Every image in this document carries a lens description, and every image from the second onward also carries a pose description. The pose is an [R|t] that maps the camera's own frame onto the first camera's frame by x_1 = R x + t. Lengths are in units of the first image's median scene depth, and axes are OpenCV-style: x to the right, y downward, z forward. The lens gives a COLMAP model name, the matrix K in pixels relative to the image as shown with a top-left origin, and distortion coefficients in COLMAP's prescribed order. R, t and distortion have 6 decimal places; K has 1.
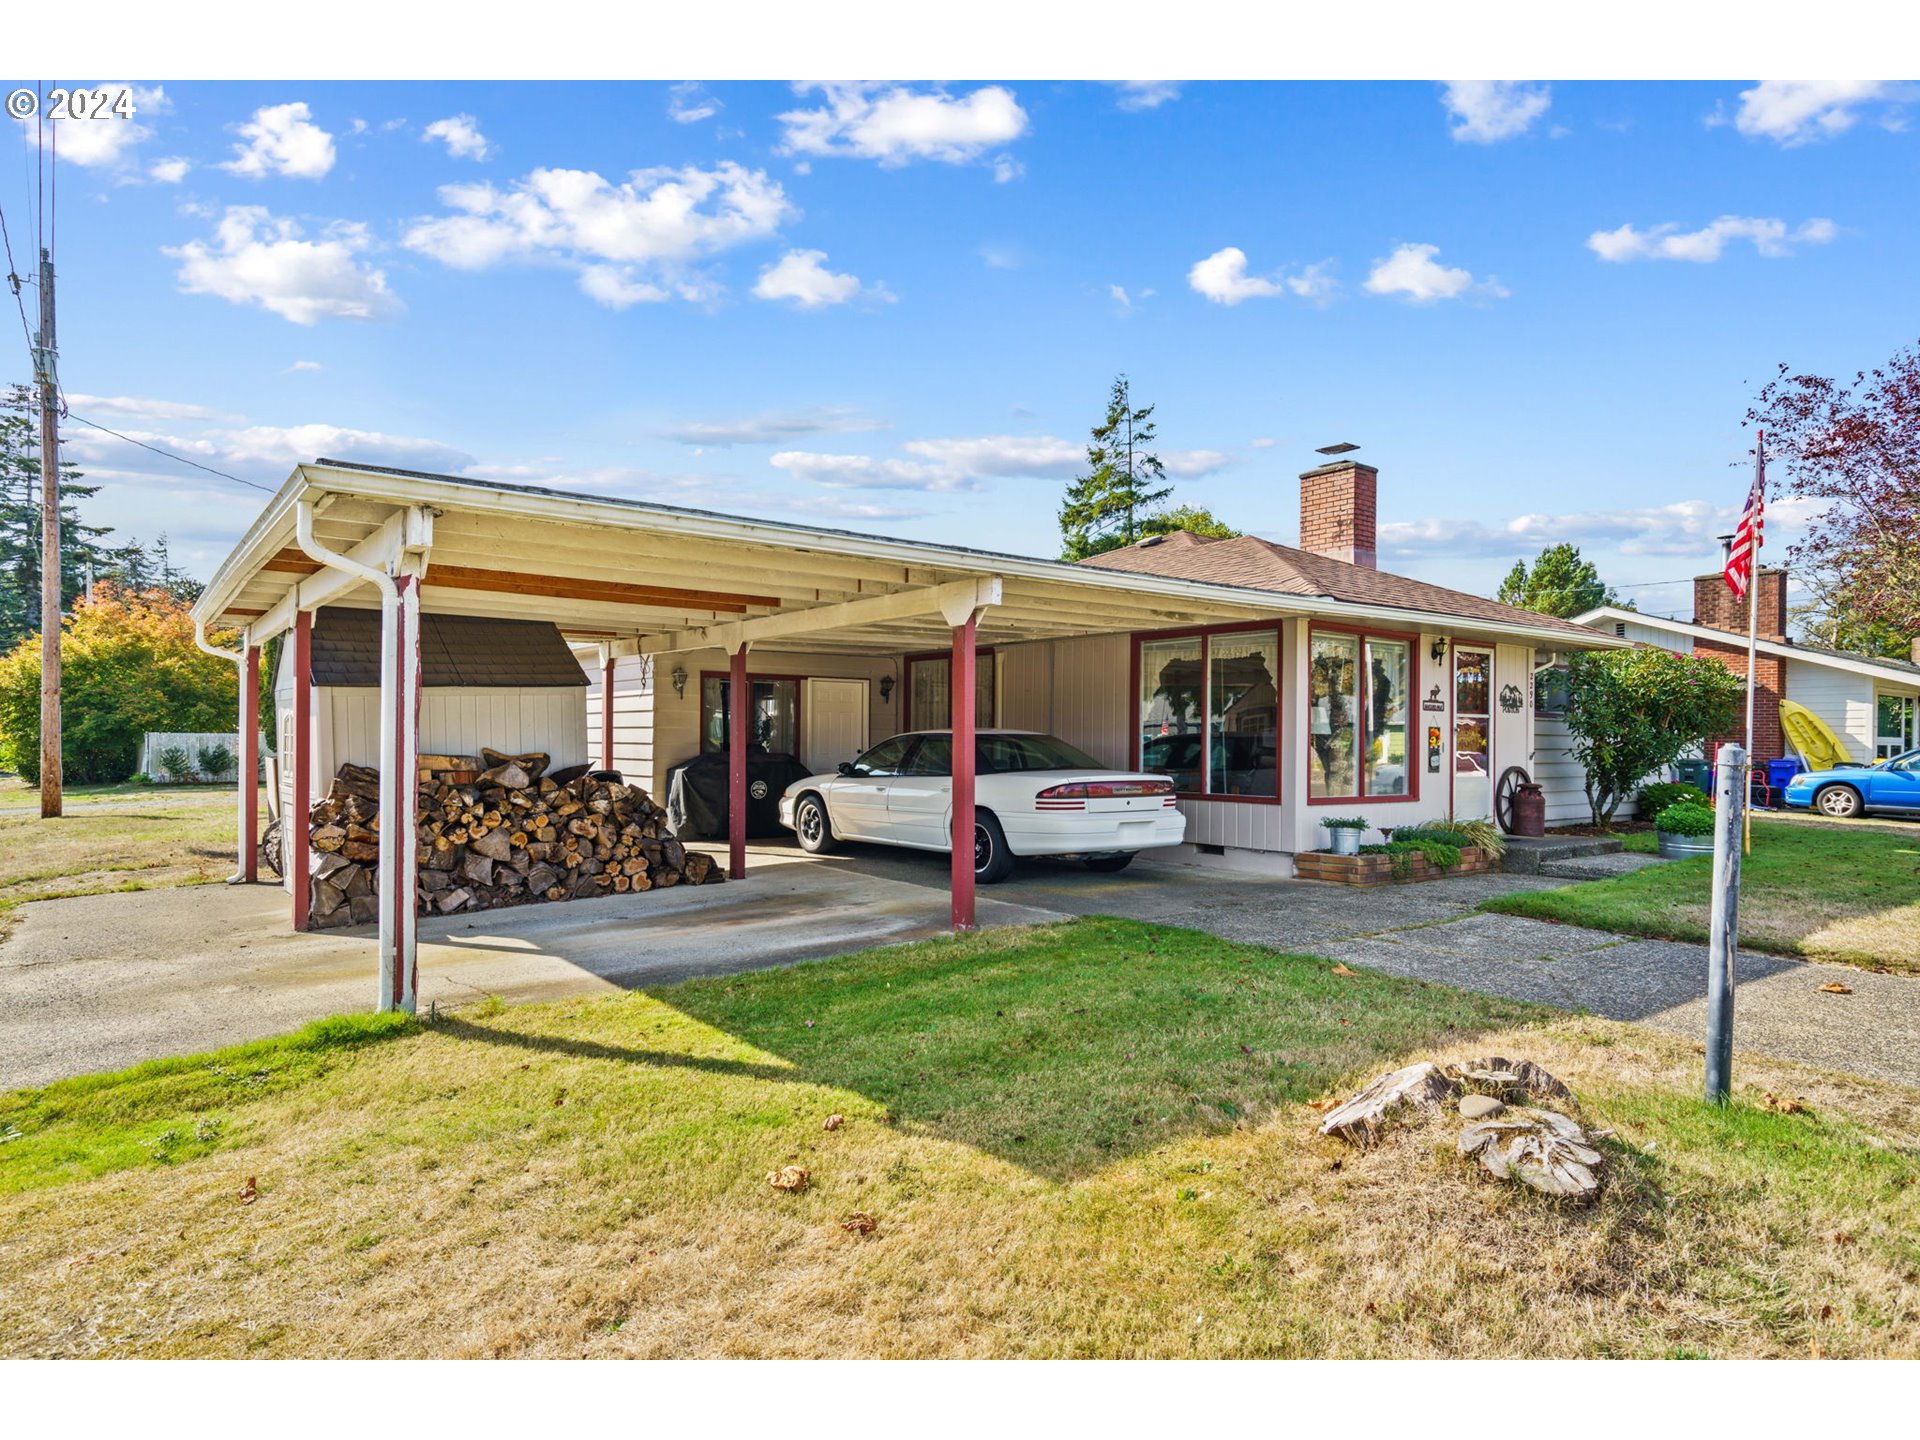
lens RADIAL K [[1174.1, 0, 956.2], [0, 1174.1, 761.5], [0, 0, 1]] dist [0.001394, 0.002533]
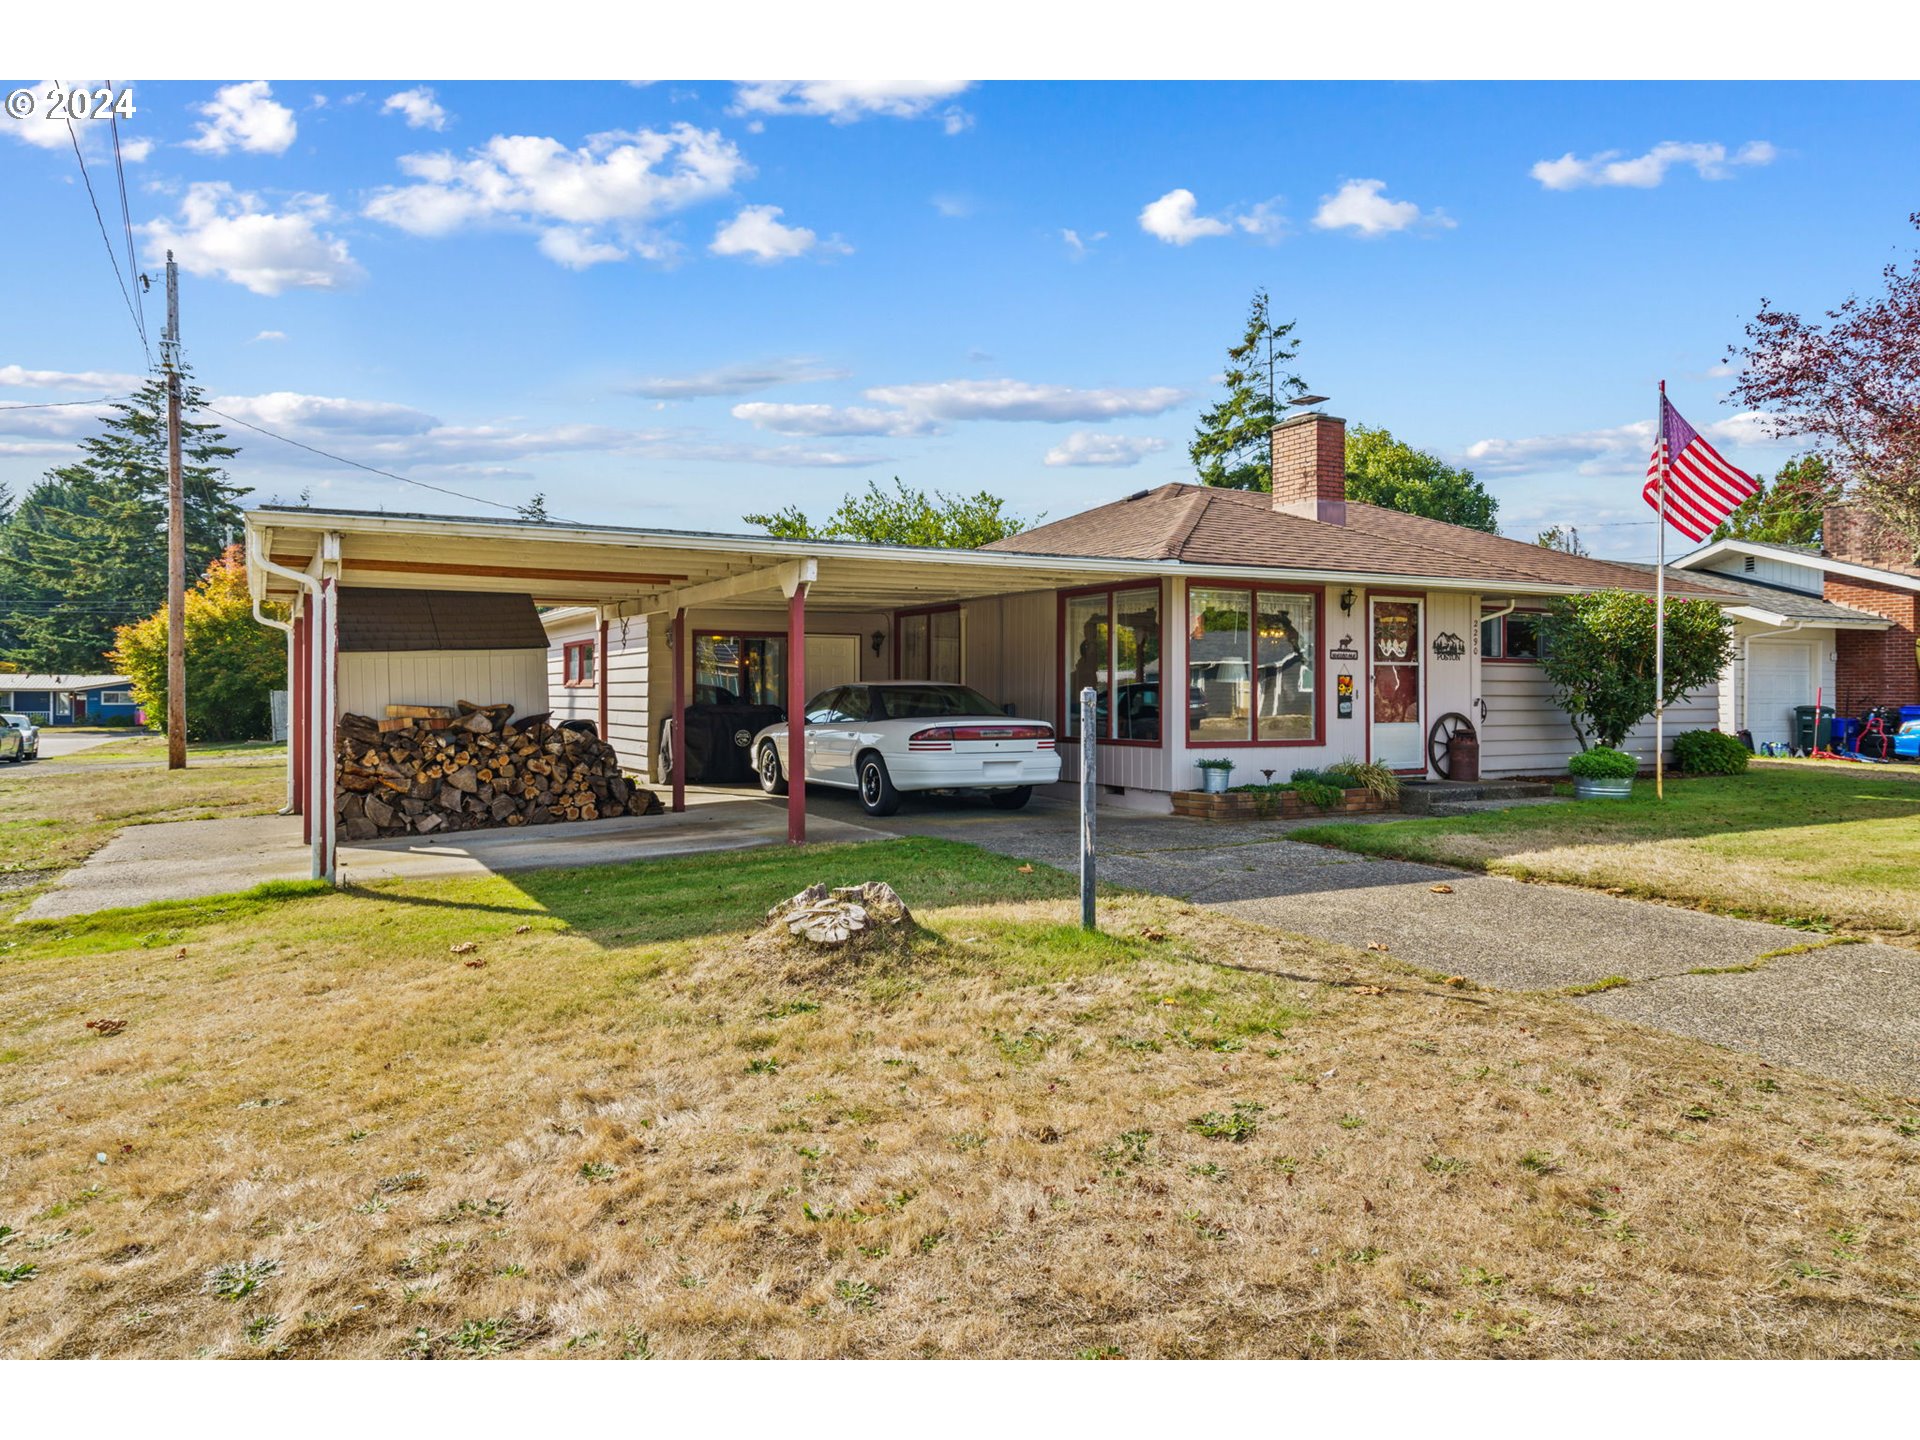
lens RADIAL K [[1377.4, 0, 984.1], [0, 1377.4, 712.1], [0, 0, 1]] dist [0.007621, 0.002183]
pose [[0.988757, -0.005770, -0.149421, 0.305695], [0.005026, 0.999973, -0.005356, 0.009748], [0.149448, 0.004545, 0.988759, -0.291172]]
